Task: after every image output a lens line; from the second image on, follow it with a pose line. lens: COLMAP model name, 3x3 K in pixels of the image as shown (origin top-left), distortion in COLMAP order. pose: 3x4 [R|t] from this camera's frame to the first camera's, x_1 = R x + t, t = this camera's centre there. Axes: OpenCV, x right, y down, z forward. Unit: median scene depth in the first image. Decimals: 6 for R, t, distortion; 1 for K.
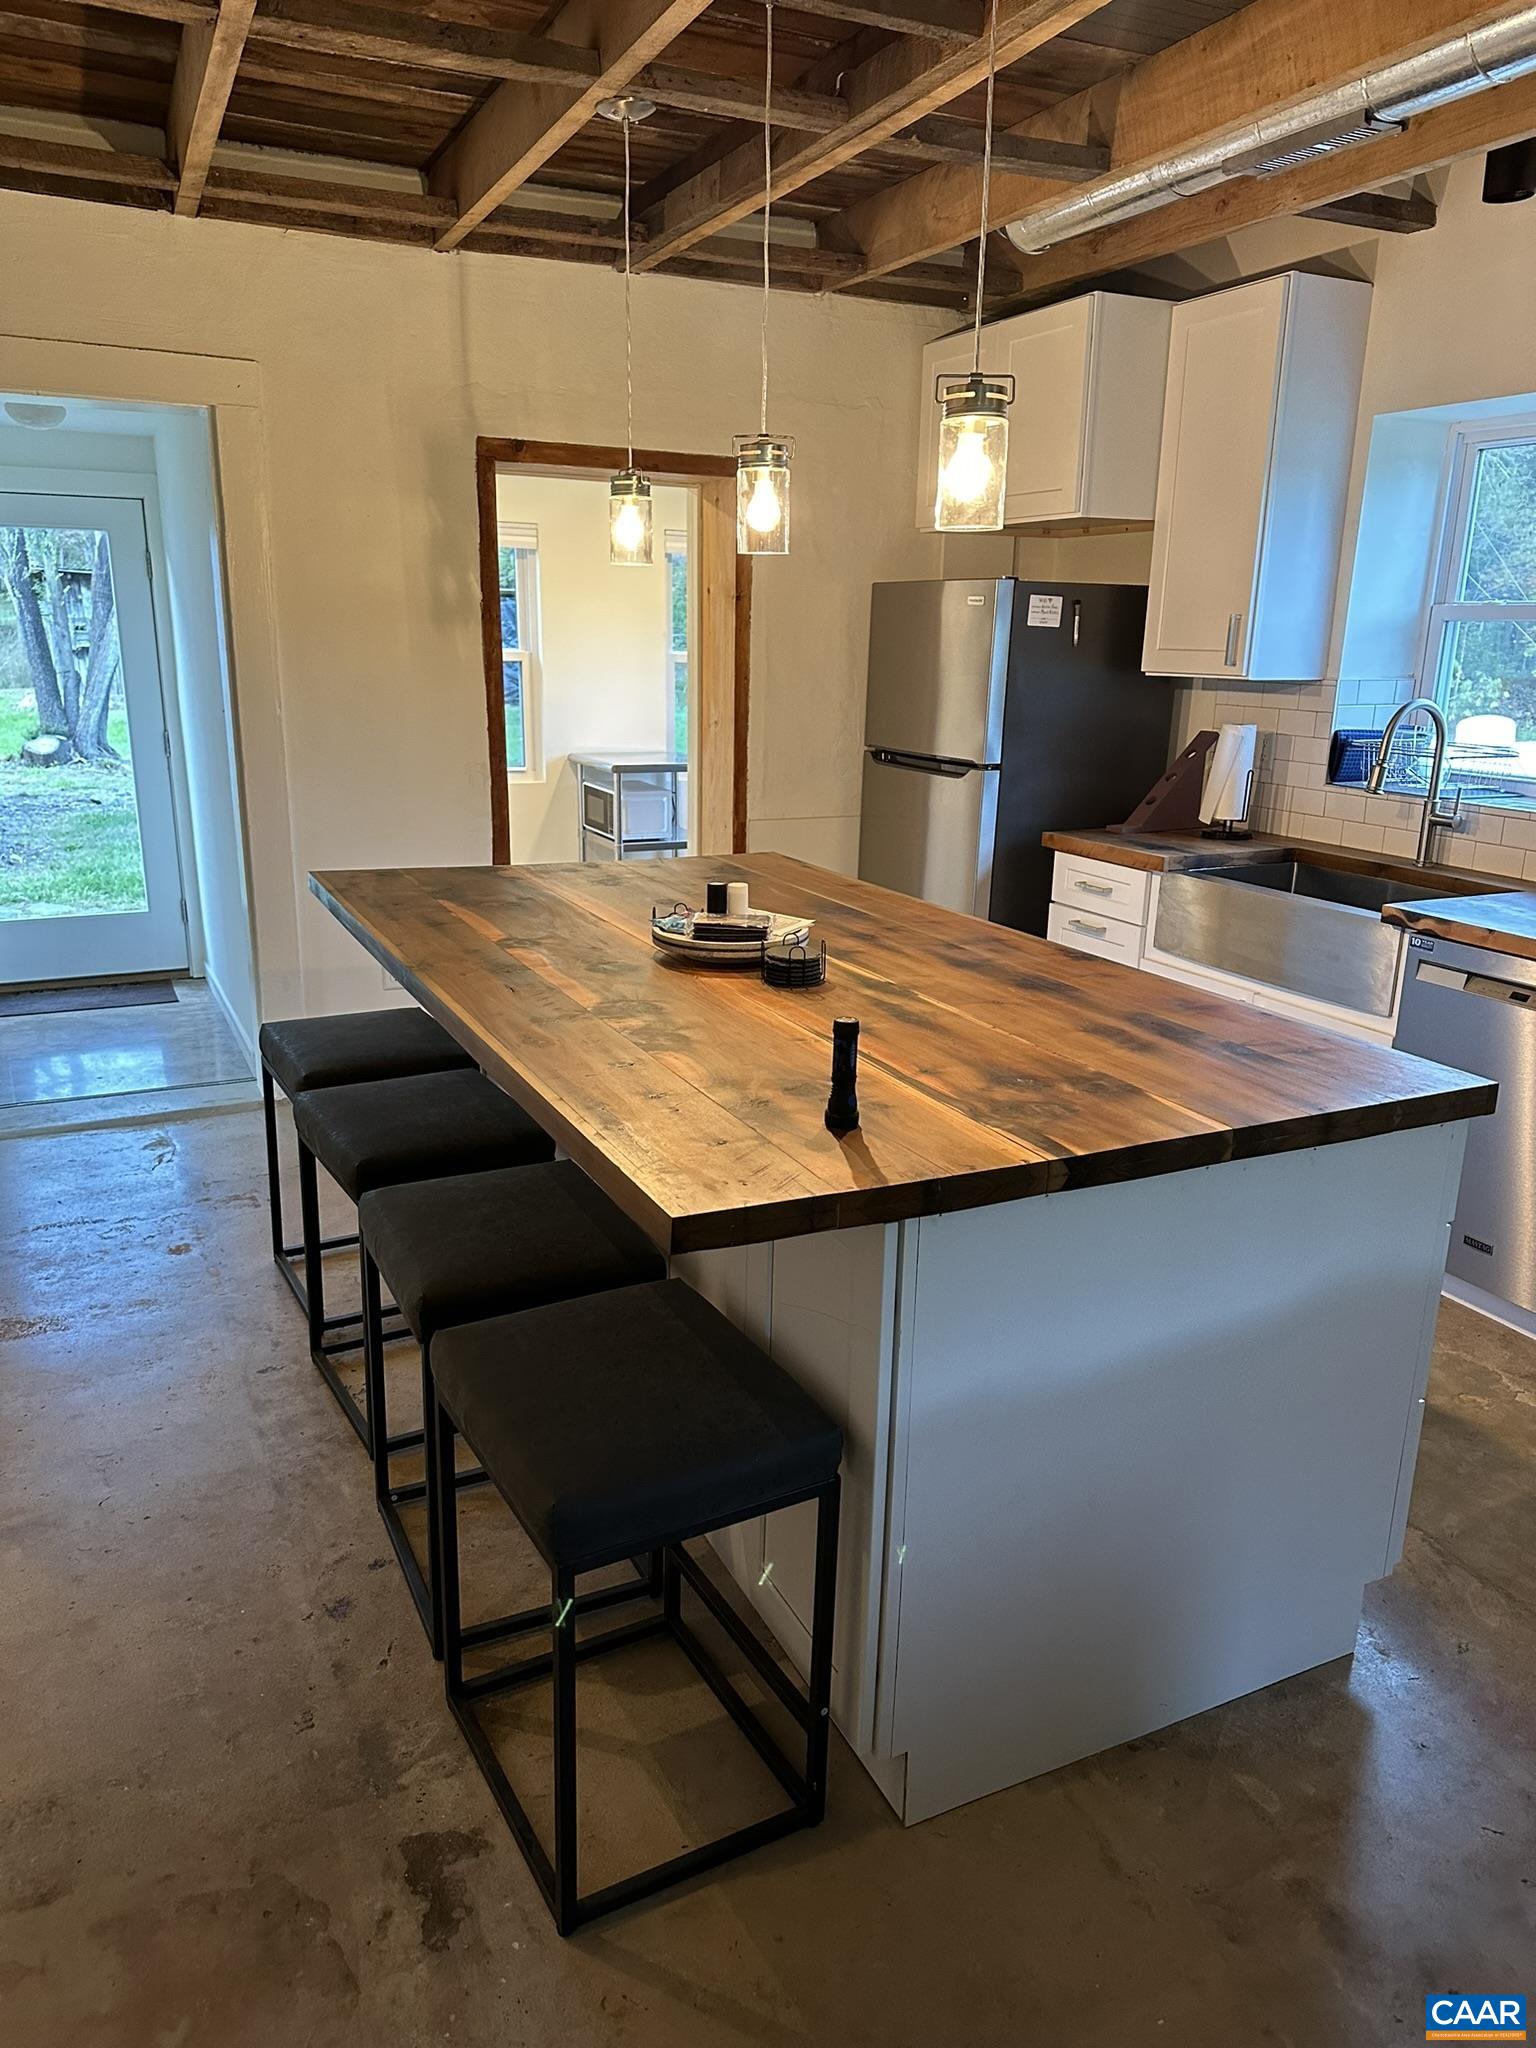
lens RADIAL K [[1430.7, 0, 758.8], [0, 1430.7, 1037.1], [0, 0, 1]] dist [0.064144, -0.073491]
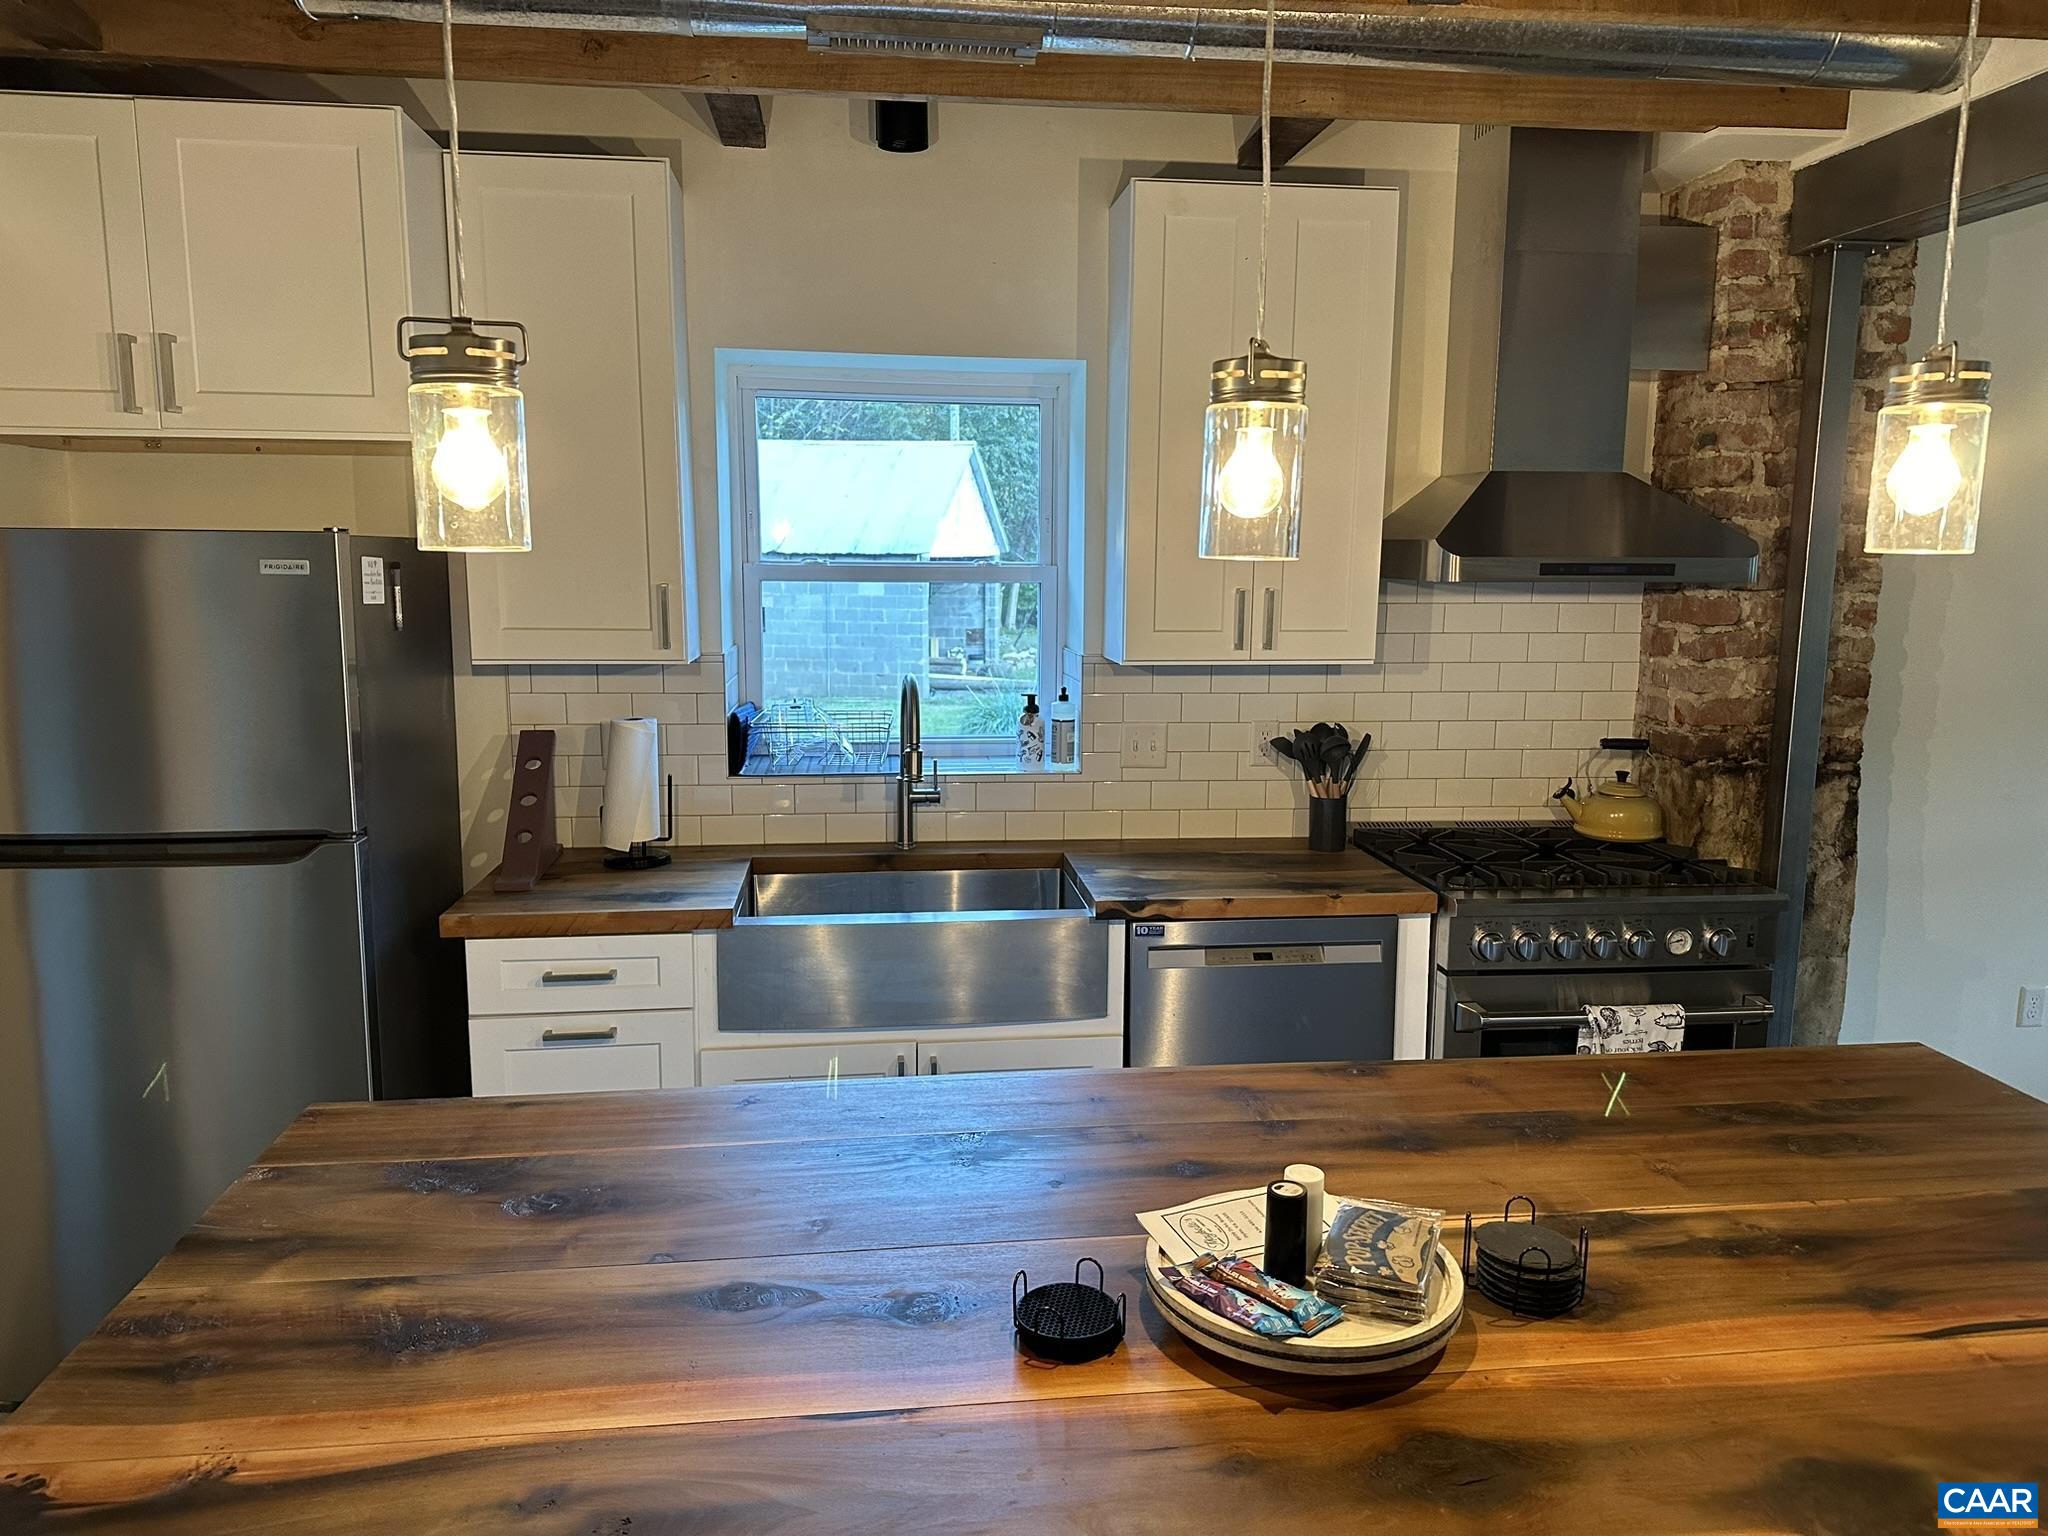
lens RADIAL K [[1430.7, 0, 1030.0], [0, 1430.7, 779.7], [0, 0, 1]] dist [0.064144, -0.073491]
pose [[0.307602, -0.166195, 0.936889, -0.333871], [0.255968, 0.962785, 0.086748, -0.207076], [-0.916440, 0.213130, 0.338695, 0.585967]]
